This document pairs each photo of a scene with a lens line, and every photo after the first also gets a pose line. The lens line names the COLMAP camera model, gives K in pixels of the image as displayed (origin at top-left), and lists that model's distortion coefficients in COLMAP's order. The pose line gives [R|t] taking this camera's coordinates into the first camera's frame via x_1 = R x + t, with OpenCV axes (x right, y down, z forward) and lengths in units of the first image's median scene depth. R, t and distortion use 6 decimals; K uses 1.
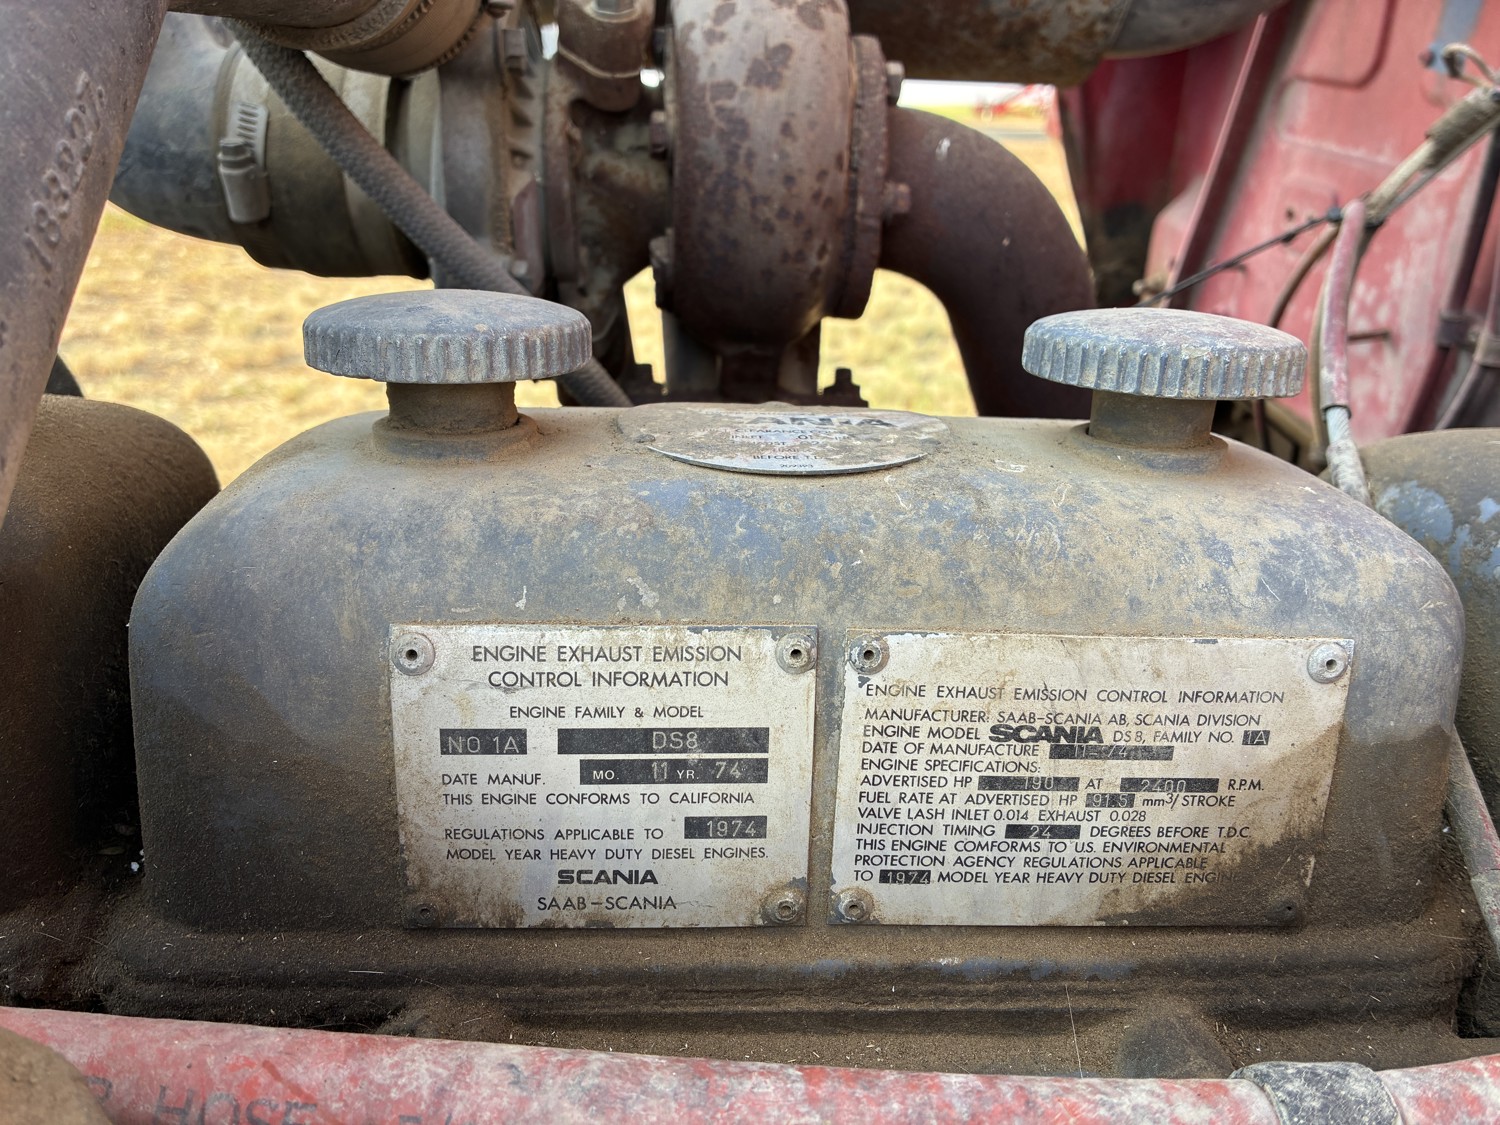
lens RADIAL K [[1154.4, 0, 750.0], [0, 1154.4, 562.5], [0, 0, 1]] dist [0.076229, -0.083698]
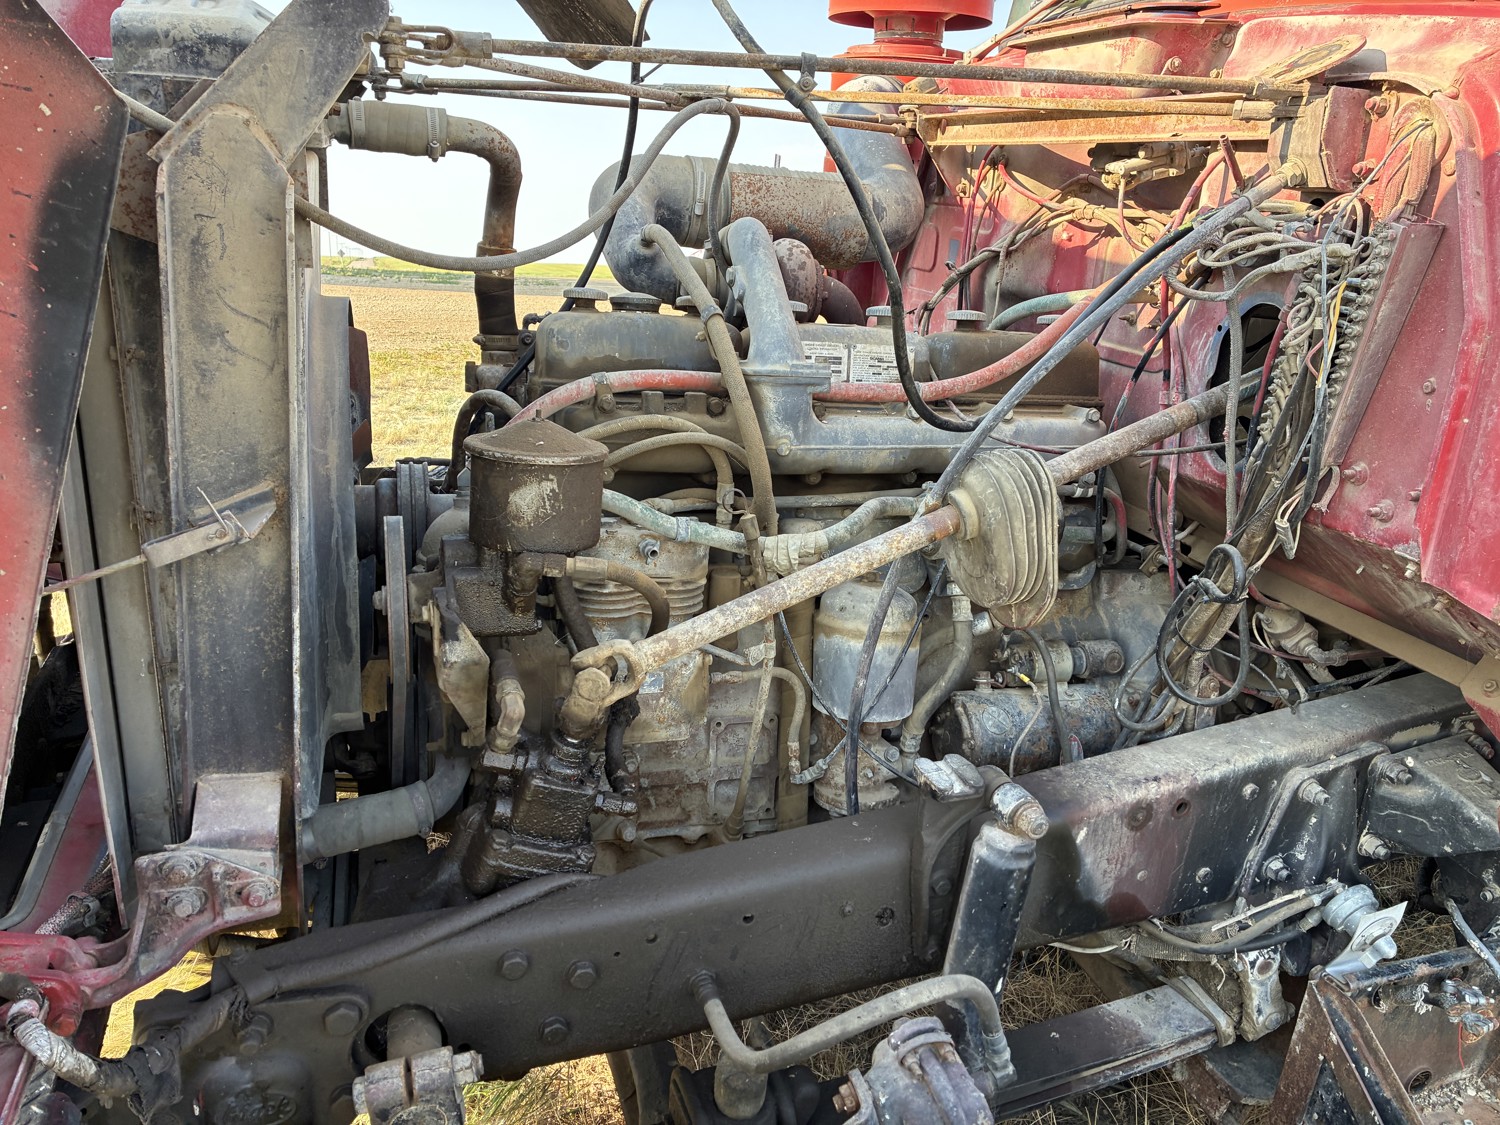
lens RADIAL K [[1154.4, 0, 750.0], [0, 1154.4, 562.5], [0, 0, 1]] dist [0.076229, -0.083698]
pose [[0.968272, -0.037451, 0.247077, -2.332812], [0.067354, 0.991228, -0.113708, 2.159096], [-0.240651, 0.126742, 0.962301, -5.576160]]
